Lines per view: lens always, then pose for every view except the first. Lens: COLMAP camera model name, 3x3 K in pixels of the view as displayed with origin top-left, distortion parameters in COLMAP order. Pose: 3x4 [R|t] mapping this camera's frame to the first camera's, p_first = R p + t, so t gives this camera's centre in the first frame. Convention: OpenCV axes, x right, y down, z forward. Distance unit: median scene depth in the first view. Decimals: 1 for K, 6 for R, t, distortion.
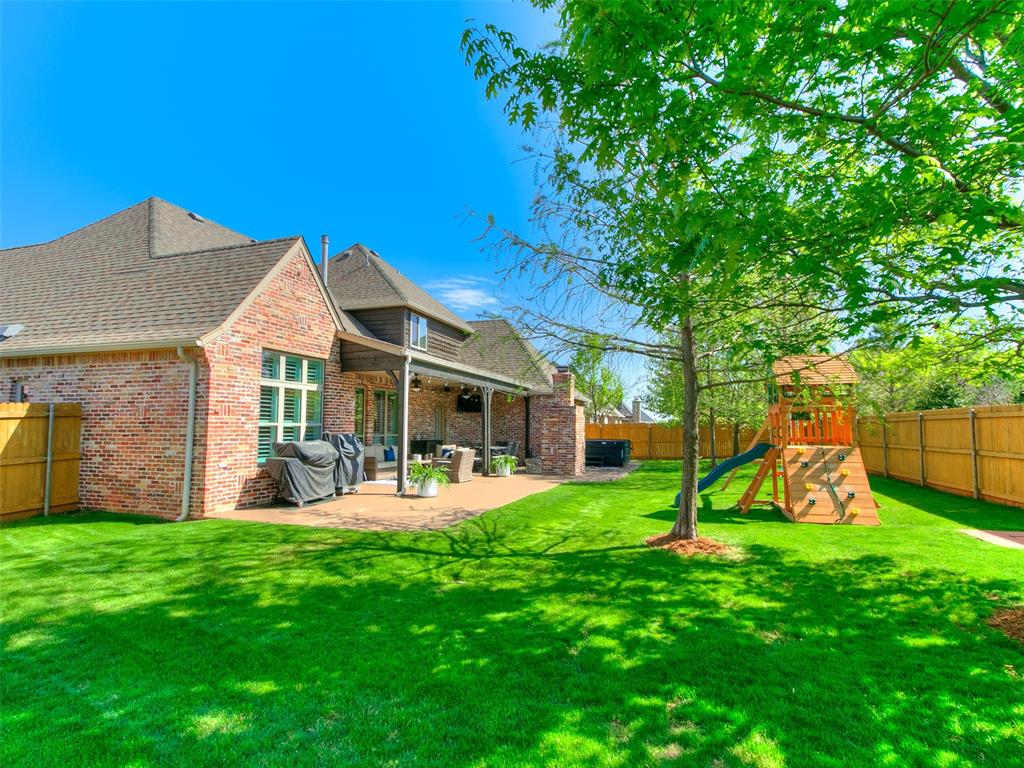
lens RADIAL K [[537.8, 0, 512.4], [0, 537.8, 395.5], [0, 0, 1]] dist [0.000290, -0.000027]
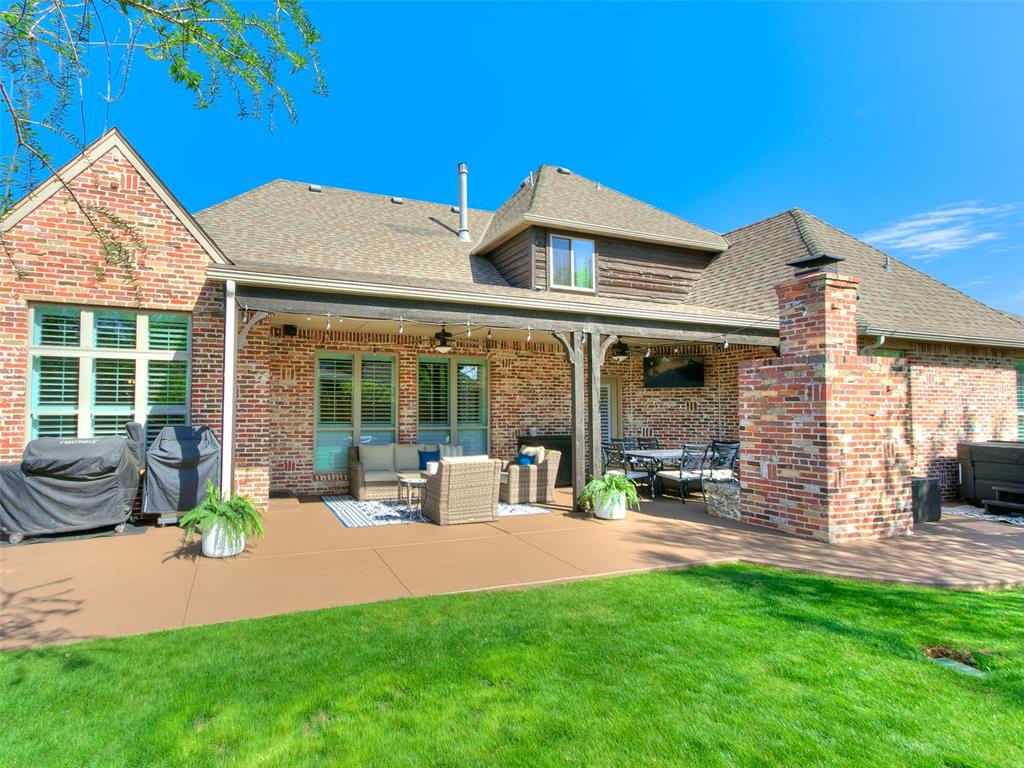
lens RADIAL K [[534.8, 0, 440.1], [0, 534.8, 394.8], [0, 0, 1]] dist [0.002663, 0.000352]
pose [[0.640029, -0.035765, -0.767518, 0.333095], [0.049868, 0.998744, -0.004955, 0.051053], [0.766731, -0.035103, 0.641008, 0.798946]]
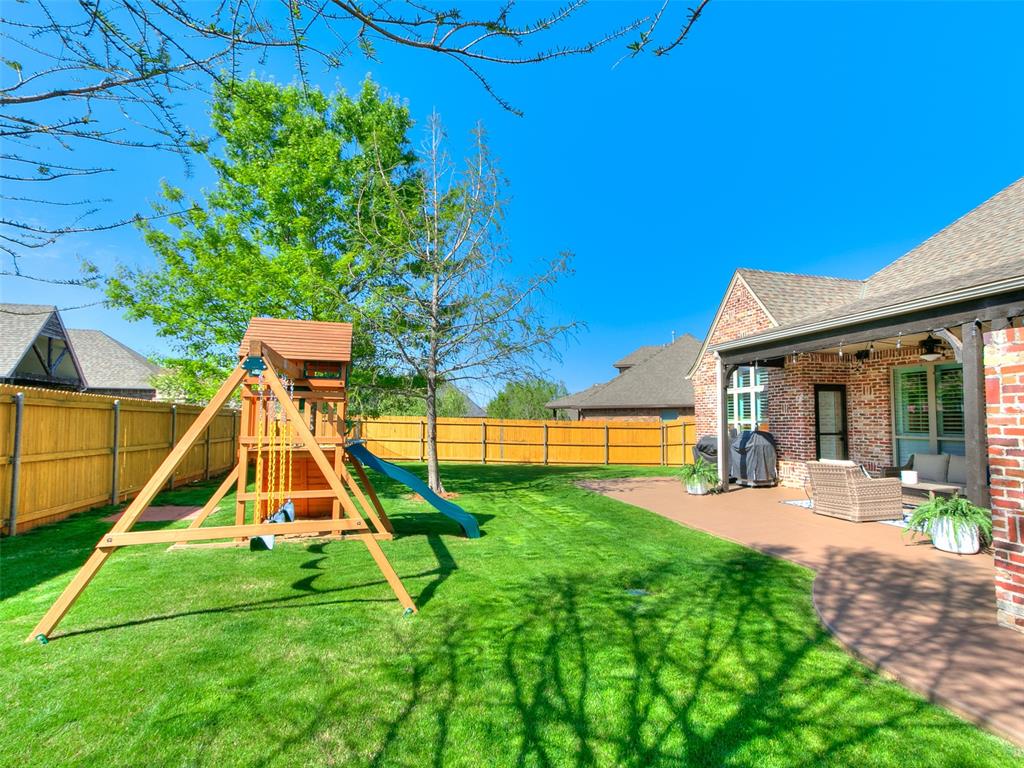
lens RADIAL K [[537.8, 0, 512.4], [0, 537.8, 395.5], [0, 0, 1]] dist [0.000290, -0.000027]
pose [[-0.849081, -0.034044, -0.527165, 0.623578], [0.025416, 0.994133, -0.105137, 0.098189], [0.527651, -0.102668, -0.843234, 1.590476]]
